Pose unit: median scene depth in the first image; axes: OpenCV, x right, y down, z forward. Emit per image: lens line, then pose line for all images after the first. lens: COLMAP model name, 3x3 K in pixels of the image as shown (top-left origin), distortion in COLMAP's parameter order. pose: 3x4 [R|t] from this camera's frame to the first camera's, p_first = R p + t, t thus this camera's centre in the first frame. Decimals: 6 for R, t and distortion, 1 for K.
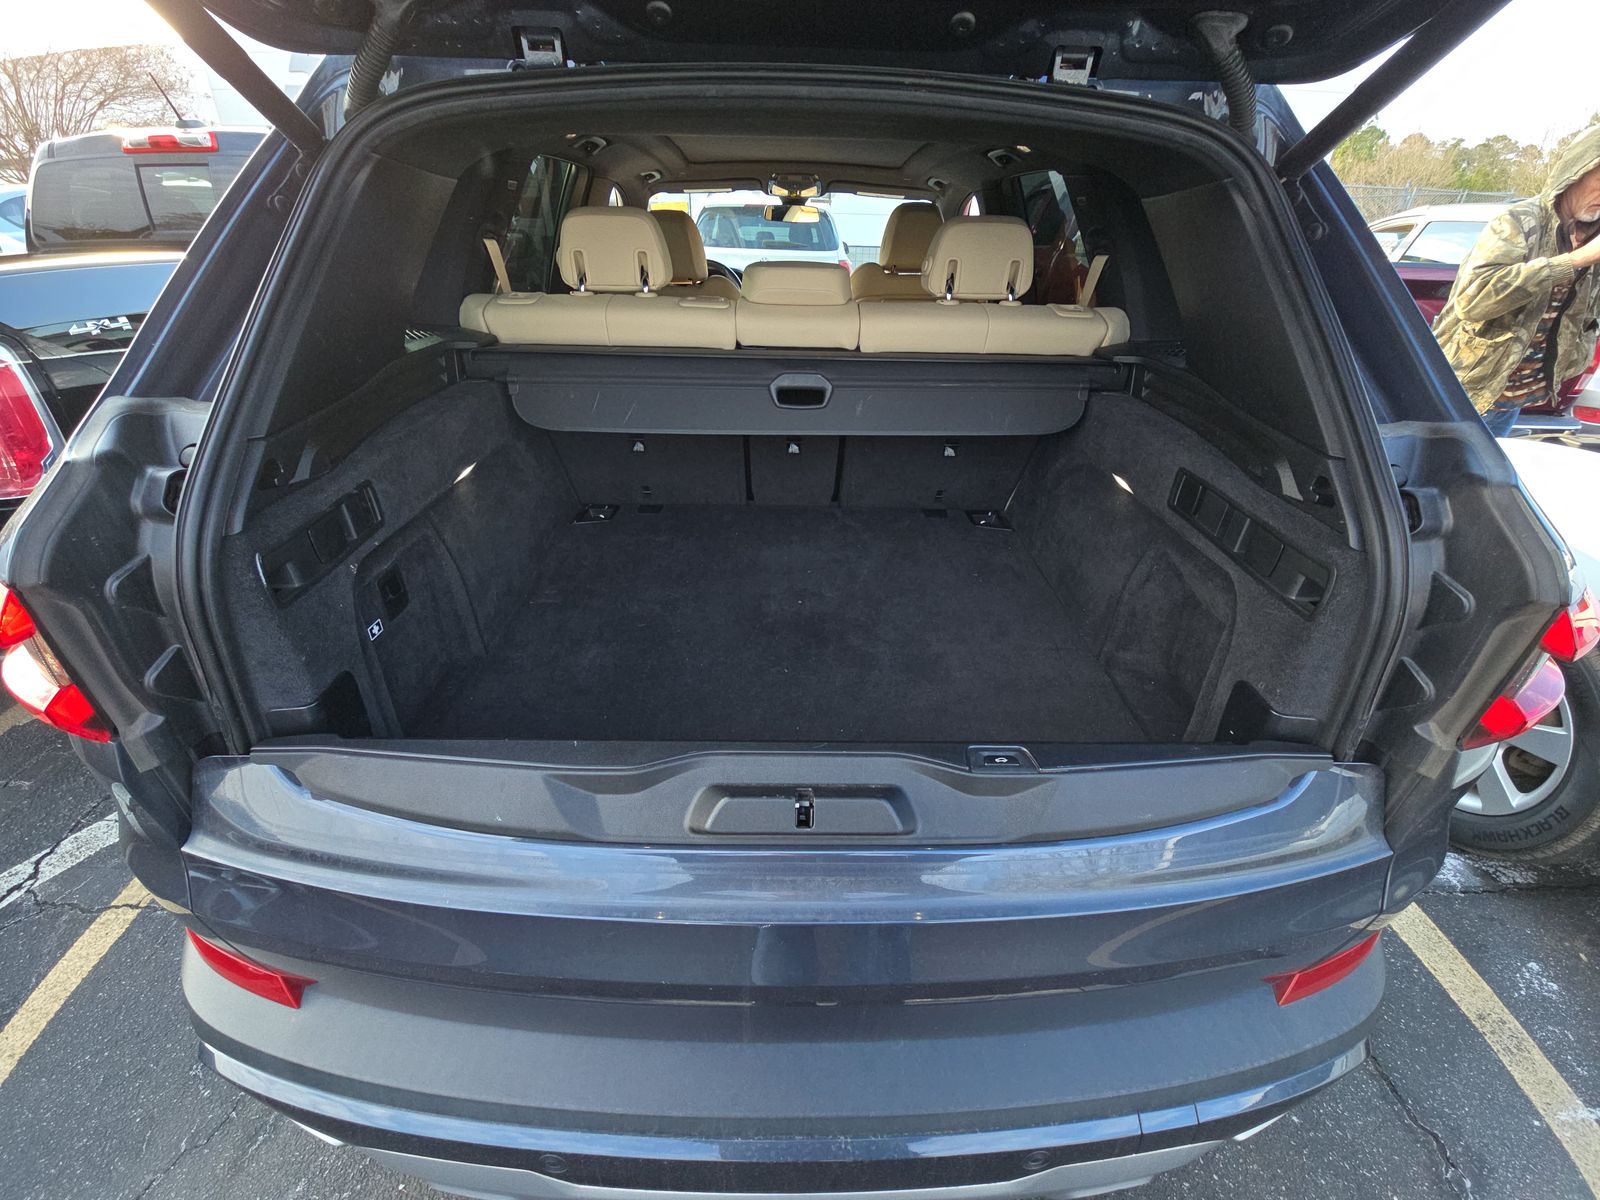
lens RADIAL K [[640.9, 0, 800.0], [0, 640.9, 600.0], [0, 0, 1]] dist [0.020475, -0.018949]
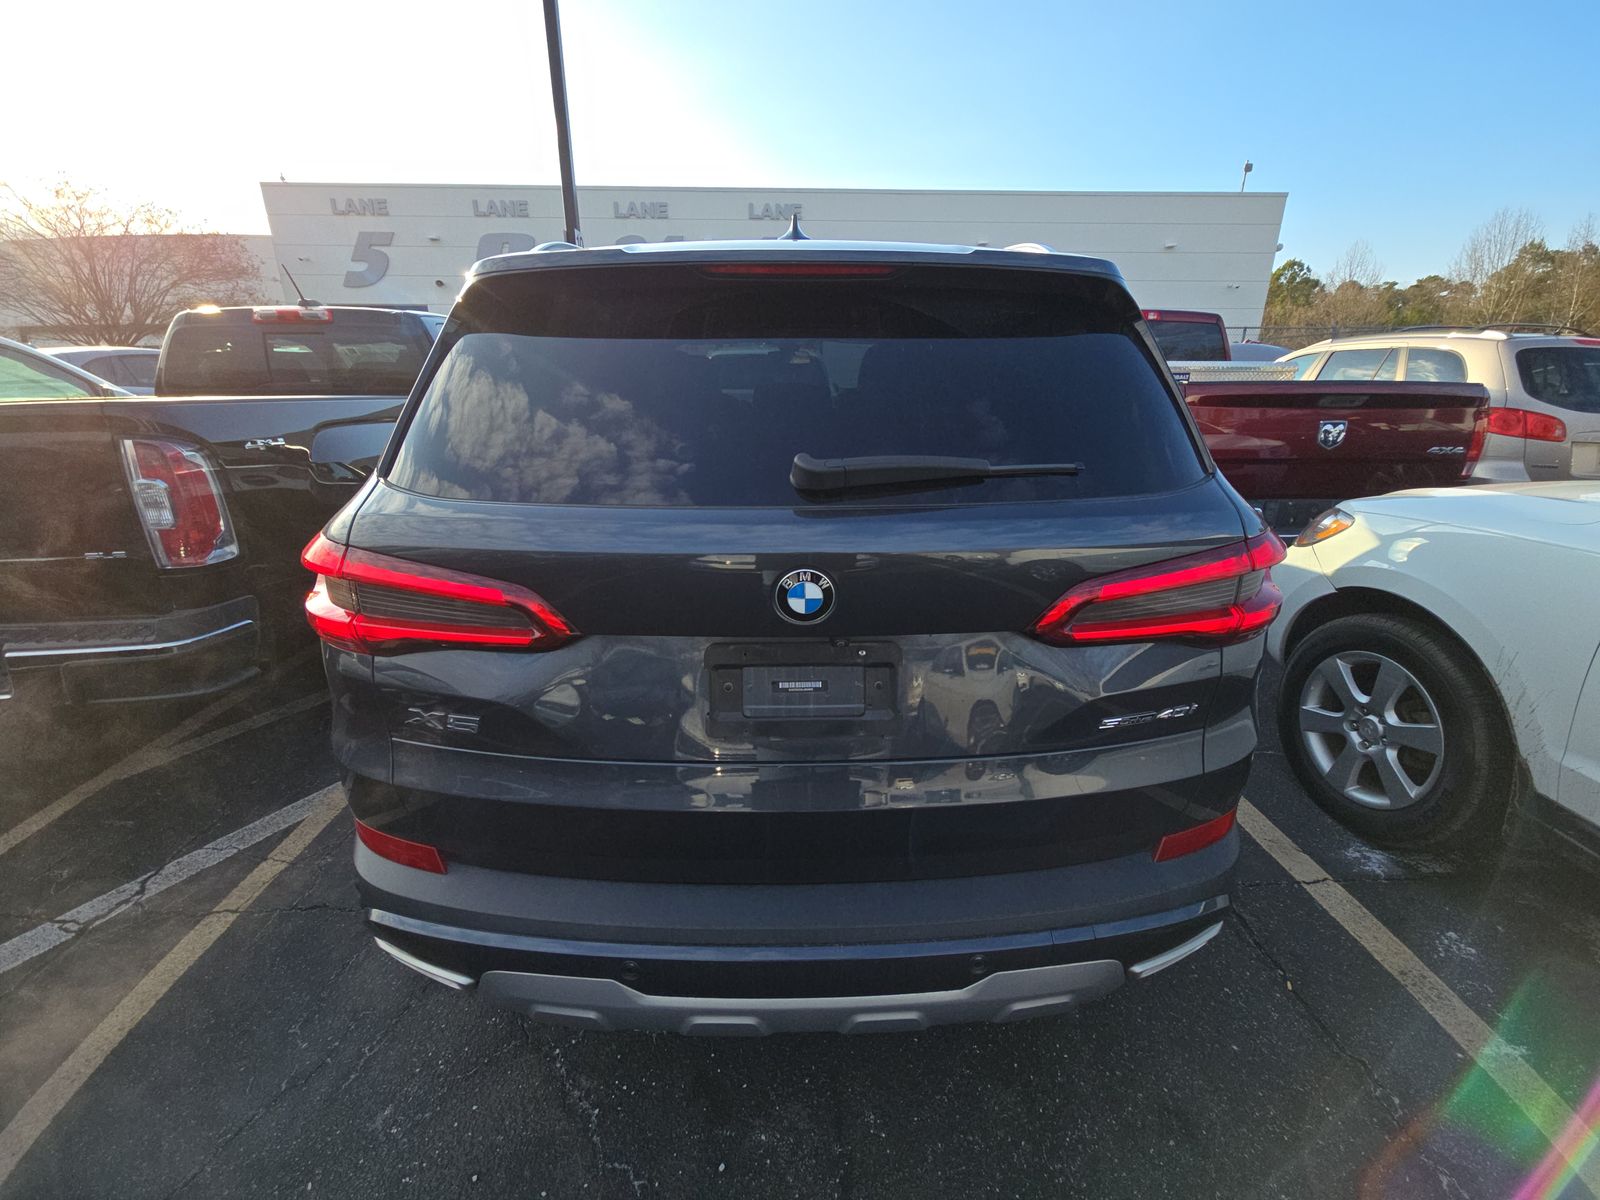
lens RADIAL K [[640.9, 0, 800.0], [0, 640.9, 600.0], [0, 0, 1]] dist [0.020475, -0.018949]
pose [[0.999690, -0.024824, -0.001780, 0.002628], [0.024033, 0.981471, -0.190096, 0.171279], [0.006466, 0.189994, 0.981764, -0.248426]]
